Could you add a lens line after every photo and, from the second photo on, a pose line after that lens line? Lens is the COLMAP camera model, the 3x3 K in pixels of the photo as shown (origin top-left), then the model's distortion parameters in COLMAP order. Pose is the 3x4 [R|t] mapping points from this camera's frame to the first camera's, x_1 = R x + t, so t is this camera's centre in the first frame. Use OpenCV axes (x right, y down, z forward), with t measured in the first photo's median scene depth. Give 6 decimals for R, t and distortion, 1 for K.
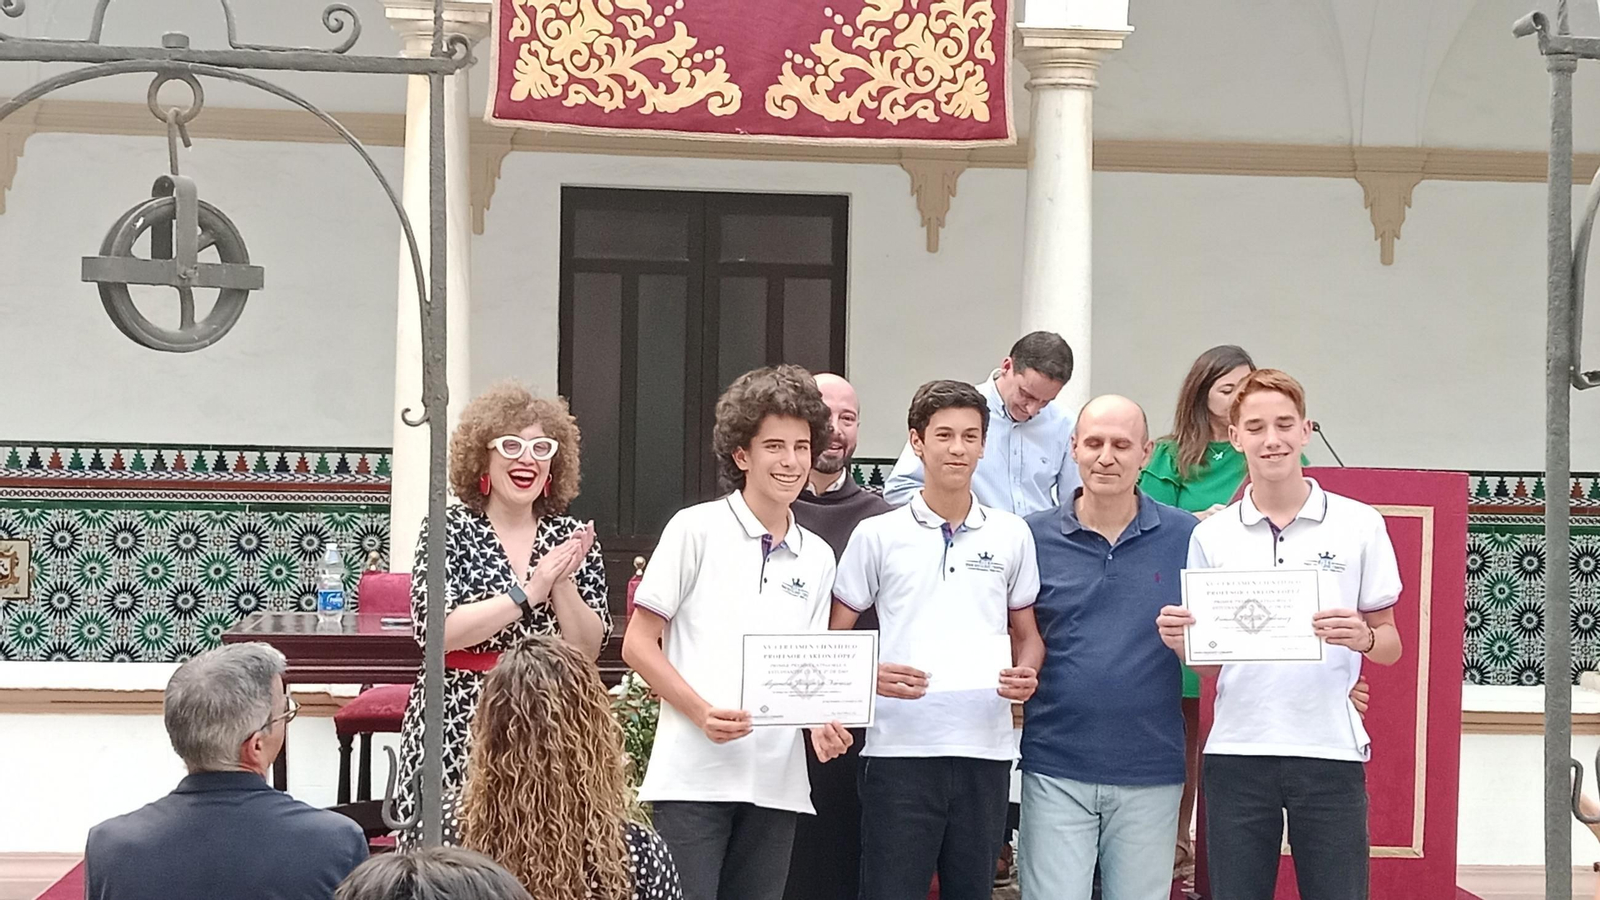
lens RADIAL K [[2385.7, 0, 803.1], [0, 2385.7, 449.5], [0, 0, 1]] dist [0.120280, -0.401992]
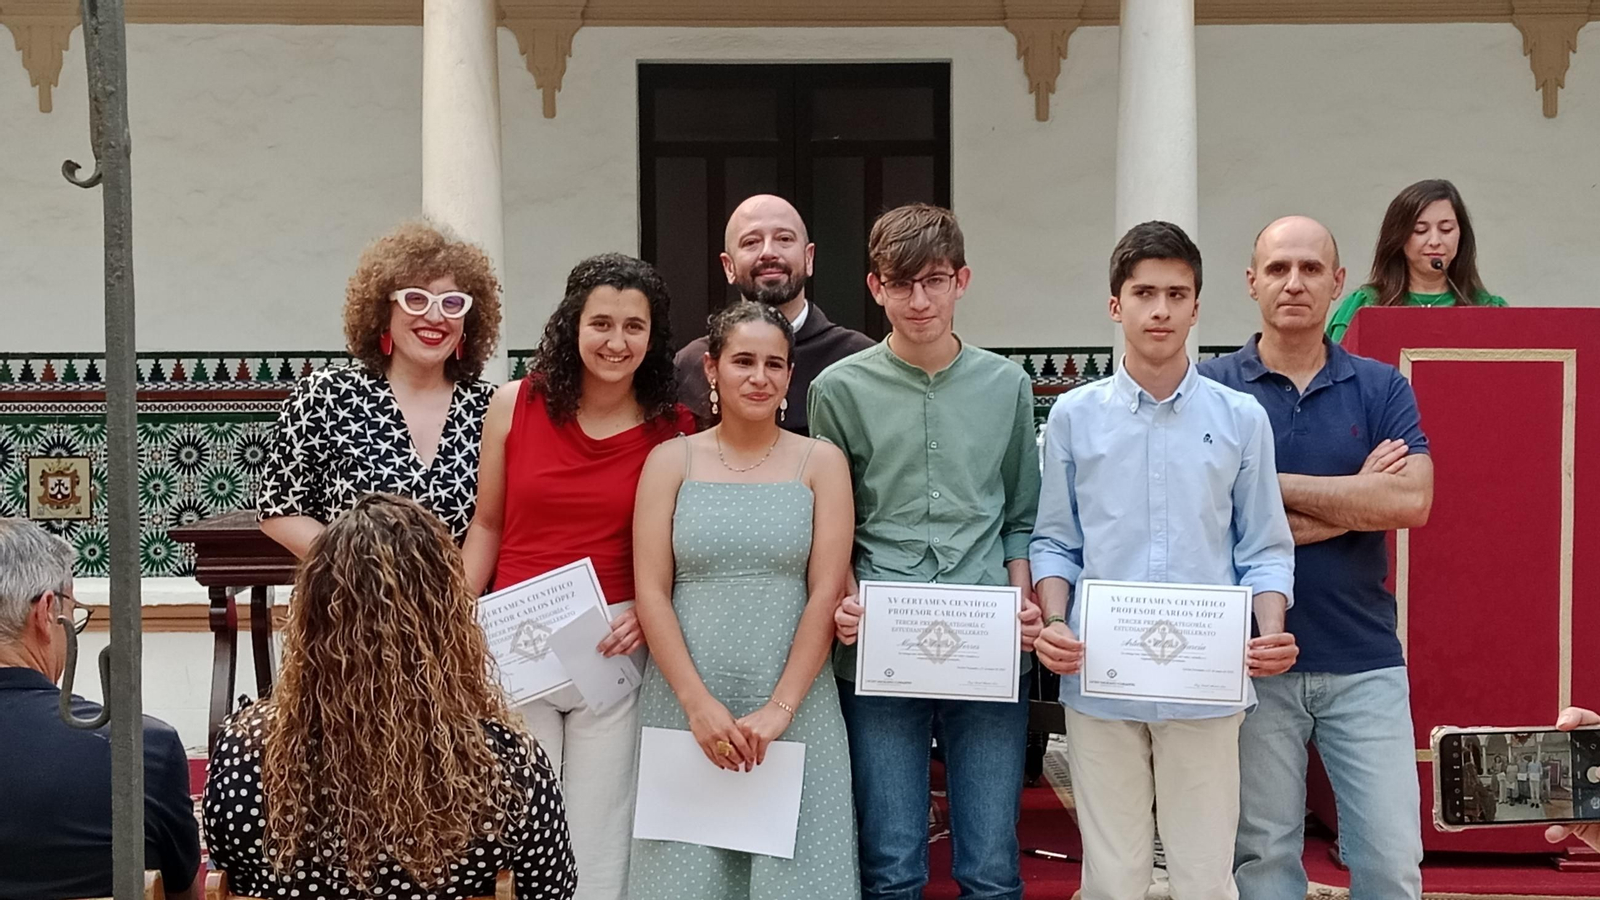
lens RADIAL K [[2392.1, 0, 800.0], [0, 2392.1, 450.0], [0, 0, 1]] dist [0.173744, -0.689029]
pose [[0.996699, -0.024703, -0.077331, 0.043620], [0.026994, 0.999223, 0.028731, 0.021274], [0.076561, -0.030724, 0.996591, 0.103614]]
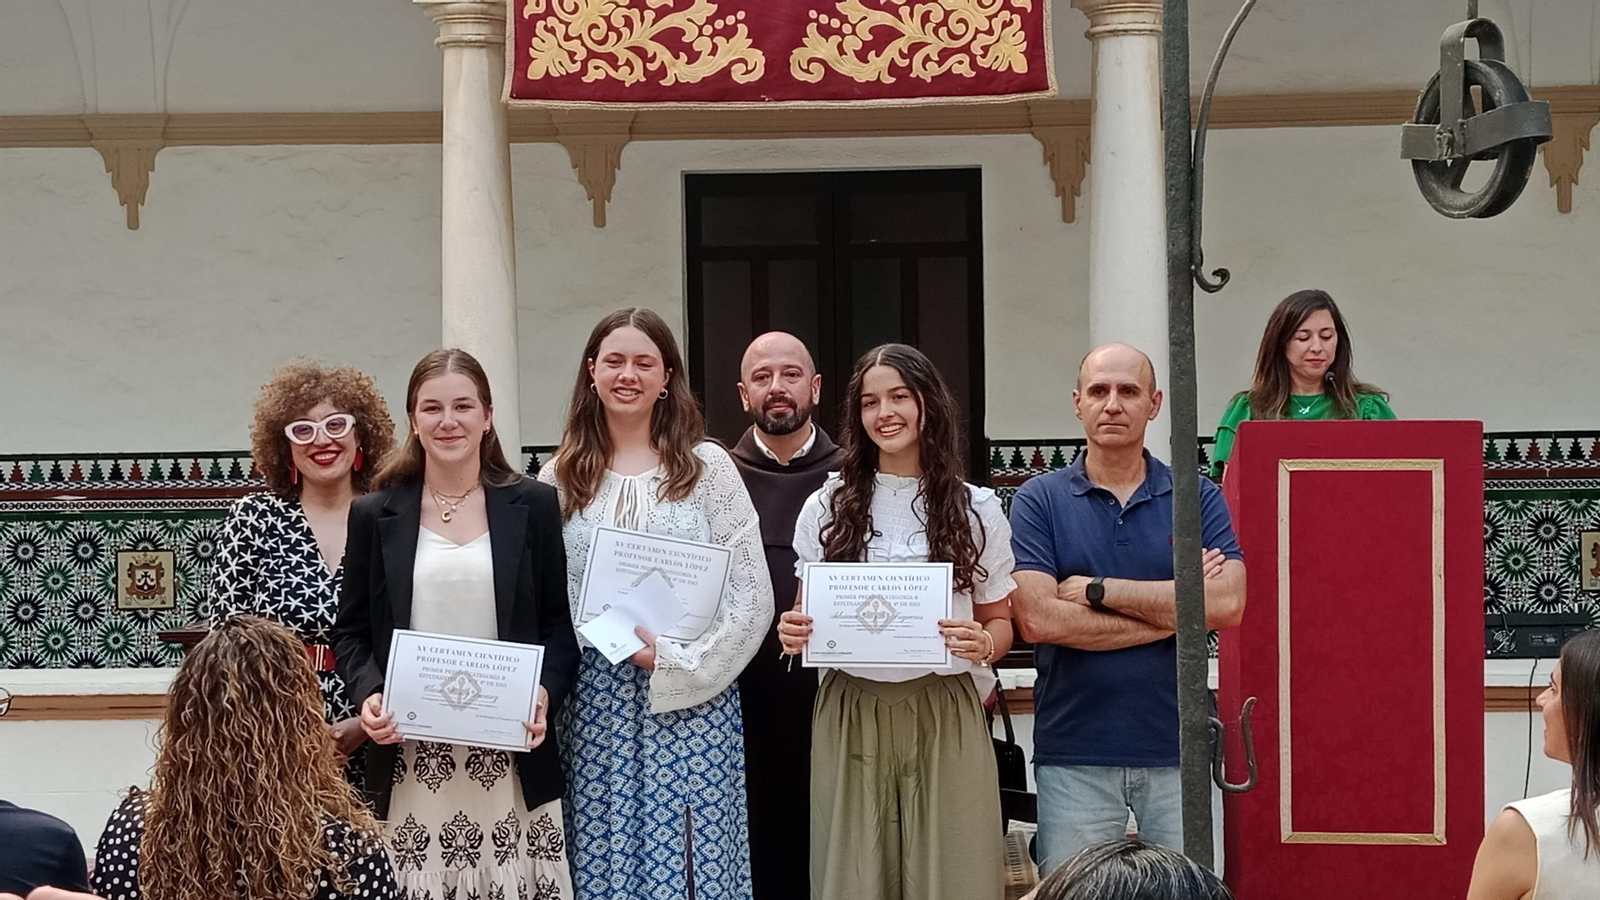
lens RADIAL K [[2388.1, 0, 791.5], [0, 2388.1, 450.3], [0, 0, 1]] dist [0.176308, -0.657658]
pose [[0.989094, -0.035782, -0.142876, 0.115352], [0.035688, 0.999358, -0.003222, 0.011428], [0.142900, -0.001912, 0.989735, 0.048698]]
